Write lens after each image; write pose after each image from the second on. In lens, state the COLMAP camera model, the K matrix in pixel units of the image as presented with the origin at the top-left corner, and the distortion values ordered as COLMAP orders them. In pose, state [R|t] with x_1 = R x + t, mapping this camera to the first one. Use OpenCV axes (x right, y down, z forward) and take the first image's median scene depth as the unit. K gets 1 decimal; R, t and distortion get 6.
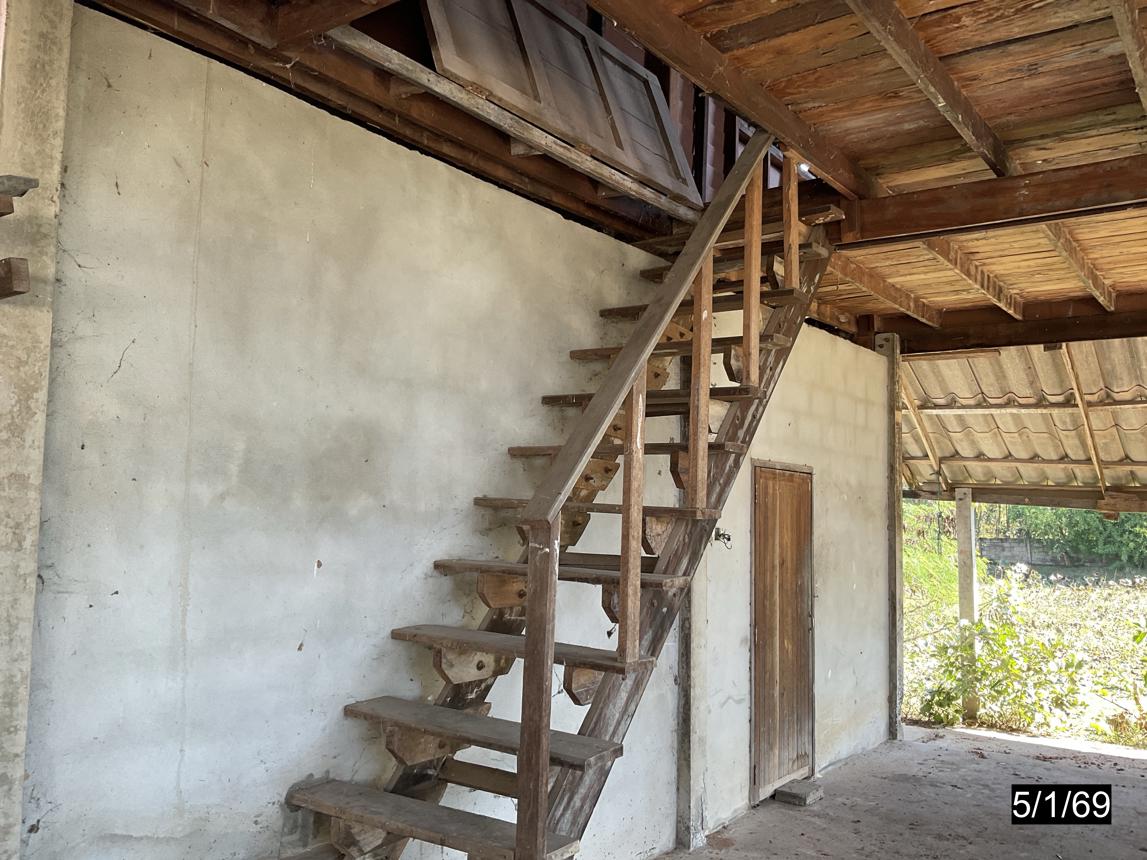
lens RADIAL K [[960.5, 0, 576.6], [0, 960.5, 434.4], [0, 0, 1]] dist [0.046626, -0.079203]
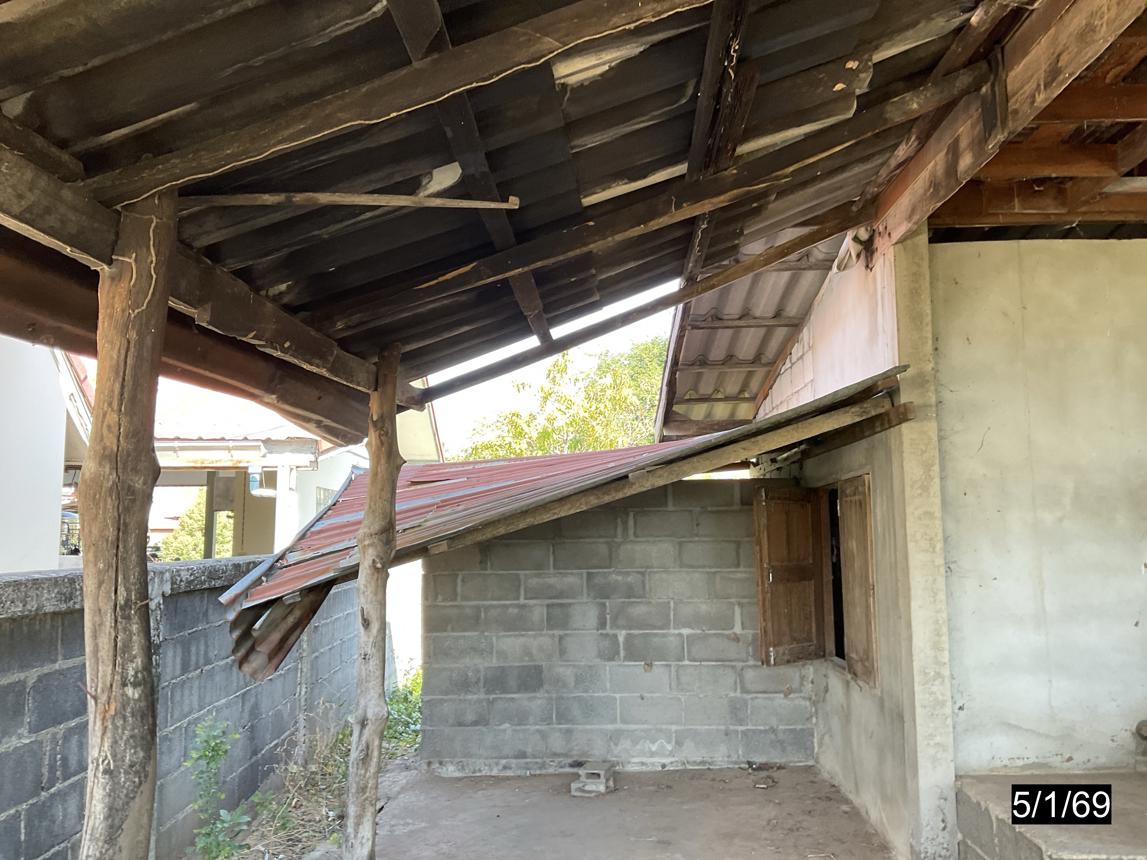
lens RADIAL K [[960.5, 0, 576.6], [0, 960.5, 434.4], [0, 0, 1]] dist [0.046626, -0.079203]
pose [[0.554164, -0.114249, -0.824530, 0.513065], [0.088228, 0.993018, -0.078298, -0.017828], [0.827719, -0.029356, 0.560374, -0.515485]]
